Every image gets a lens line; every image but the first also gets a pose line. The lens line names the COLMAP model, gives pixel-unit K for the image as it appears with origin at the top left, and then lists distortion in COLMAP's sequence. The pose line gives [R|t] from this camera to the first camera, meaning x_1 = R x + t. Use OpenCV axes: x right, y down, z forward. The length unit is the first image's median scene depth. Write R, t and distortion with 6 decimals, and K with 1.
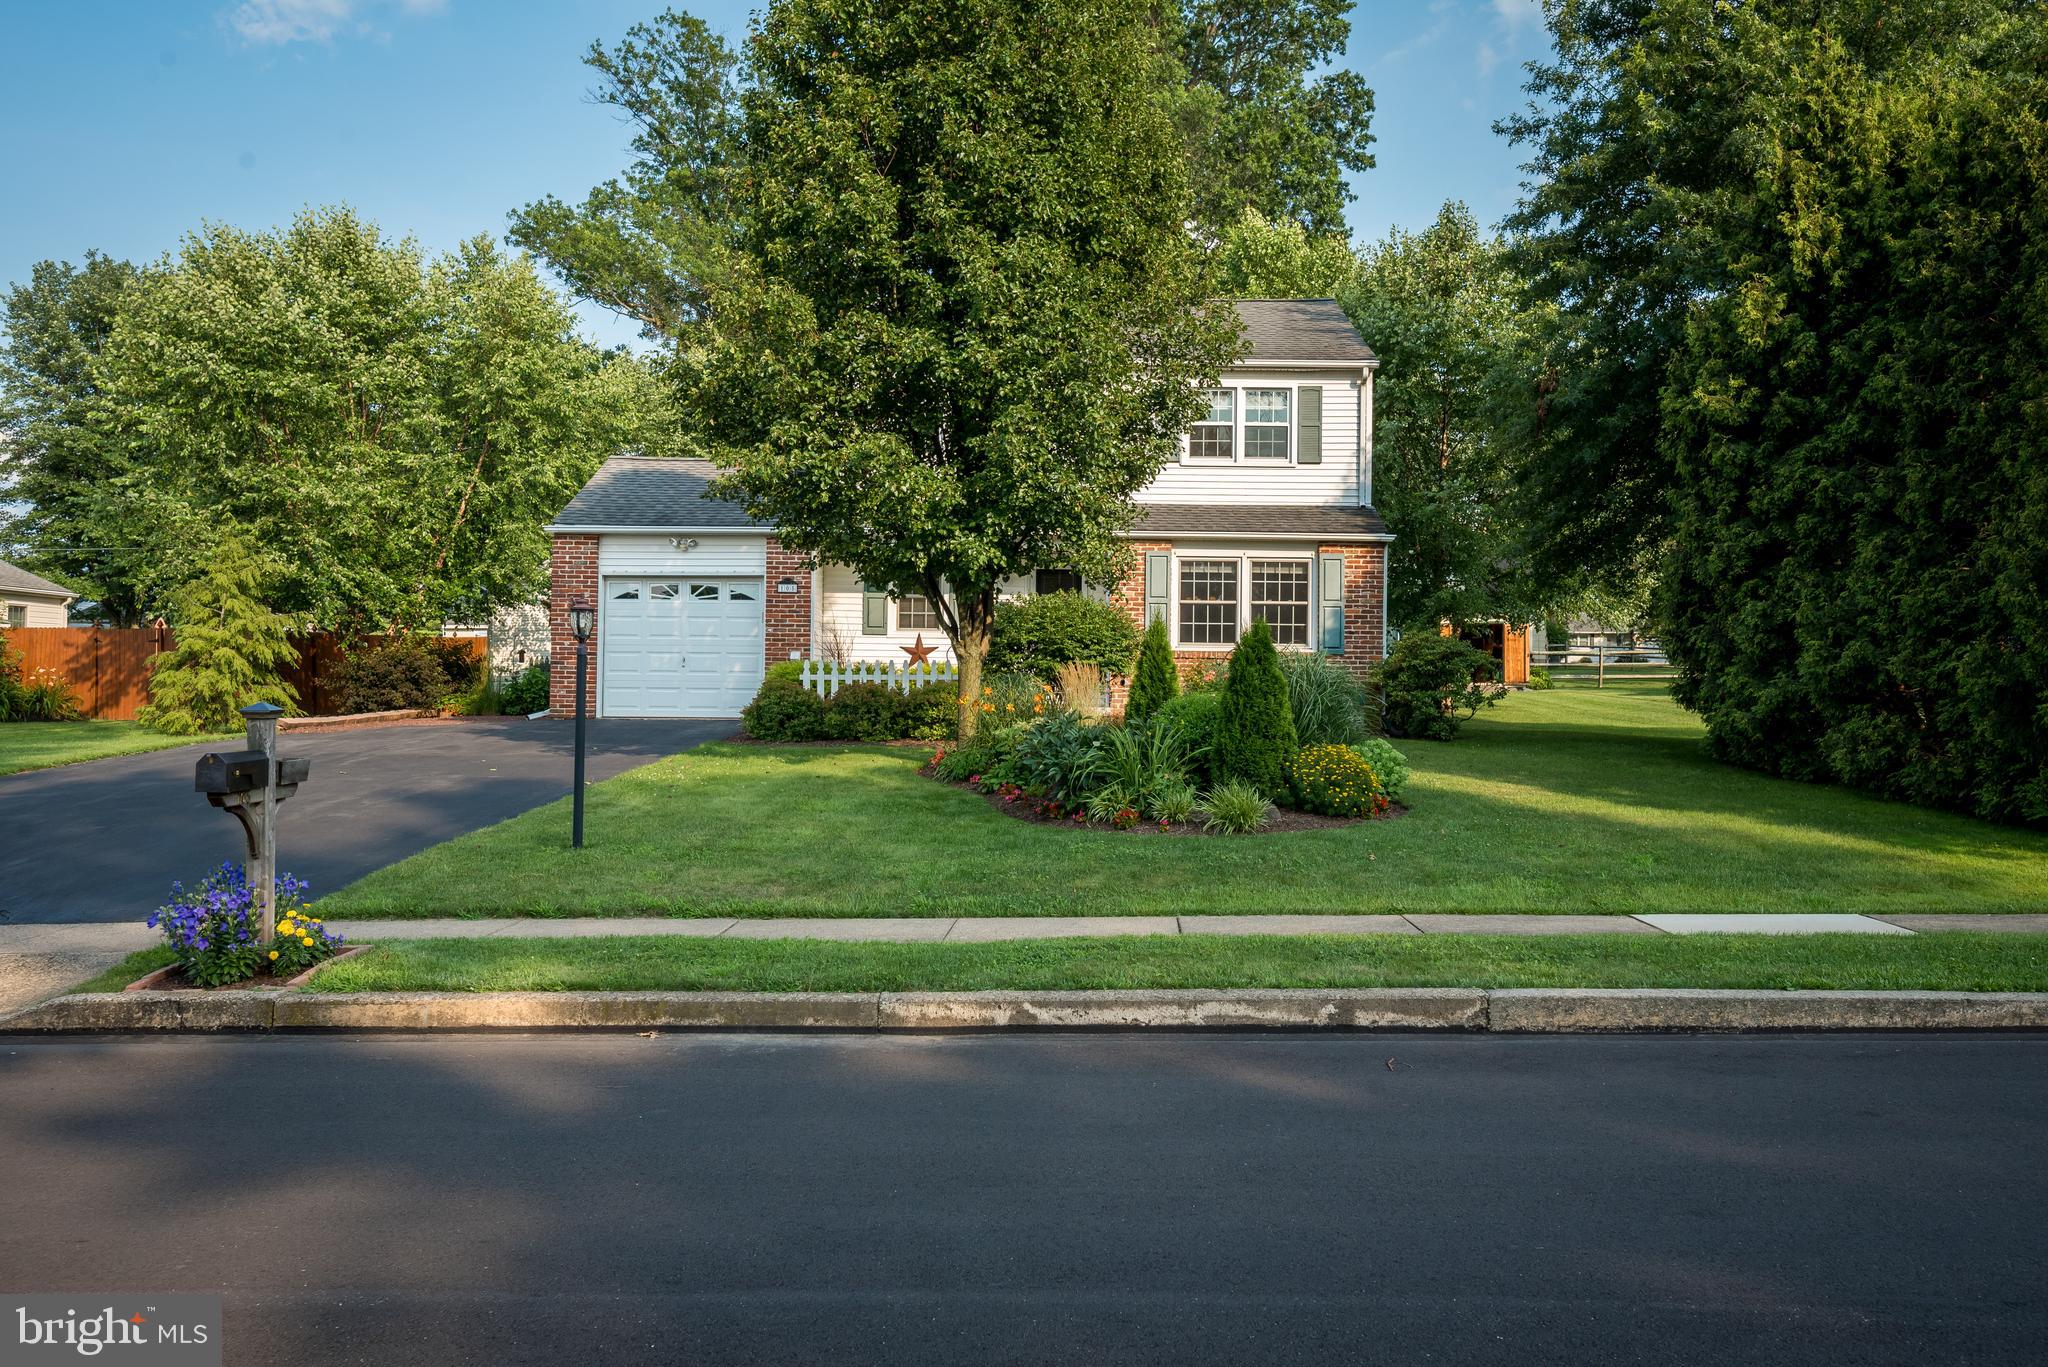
lens RADIAL K [[1760.8, 0, 1024.0], [0, 1760.8, 683.5], [0, 0, 1]] dist [0.042574, 0.001010]
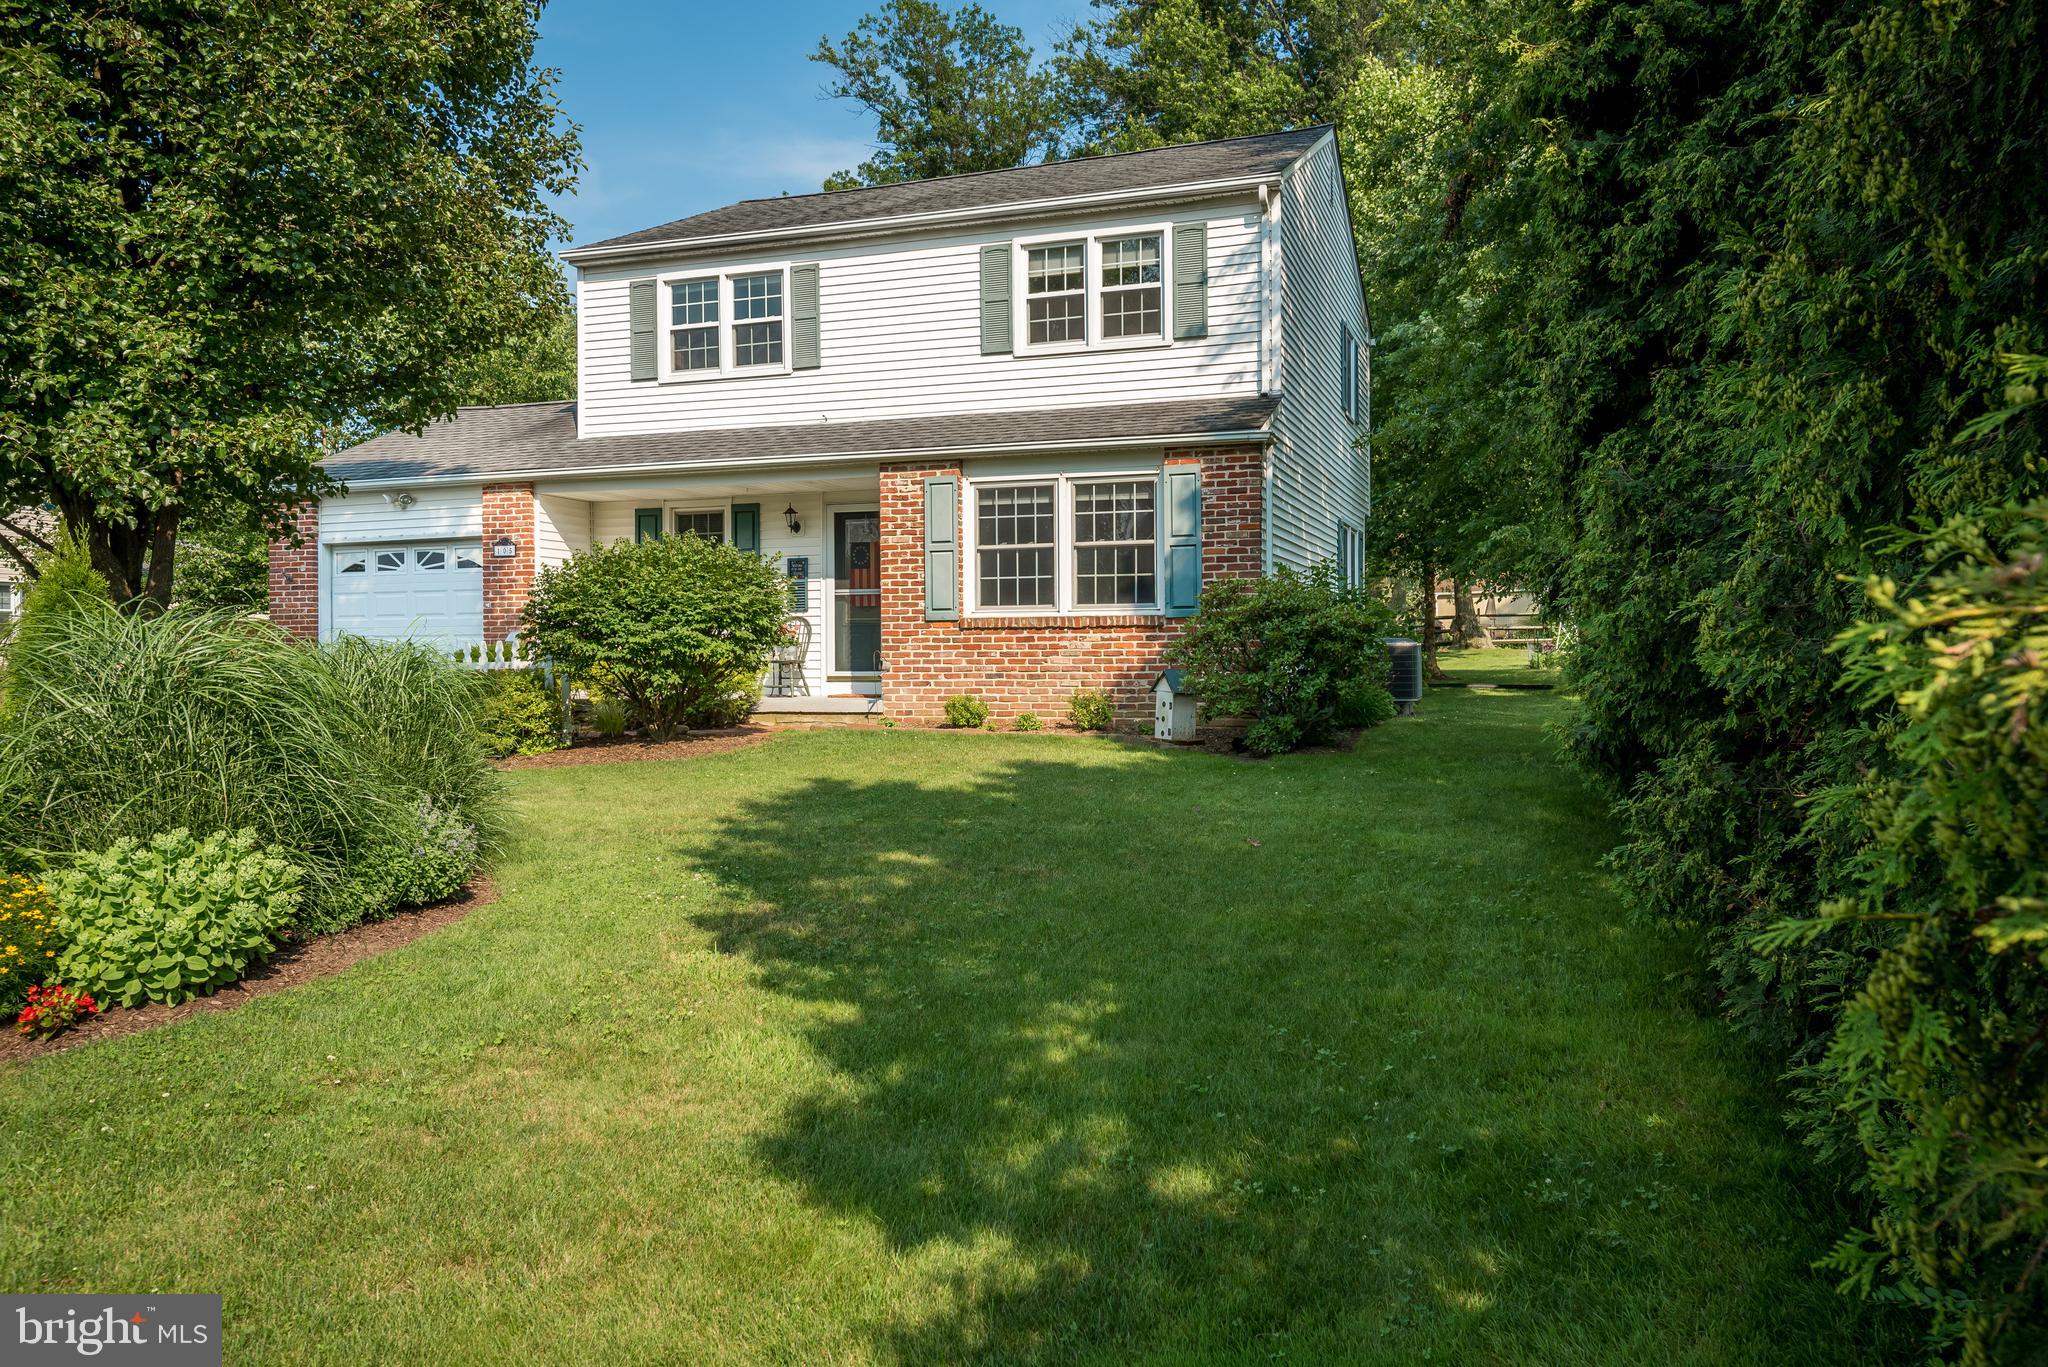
lens RADIAL K [[1469.4, 0, 1024.0], [0, 1469.4, 683.5], [0, 0, 1]] dist [0.005484, 0.000345]
pose [[0.938299, -0.009069, -0.345706, 0.306789], [0.015693, 0.999743, 0.016366, -0.001809], [0.345469, -0.020781, 0.938200, 0.457498]]
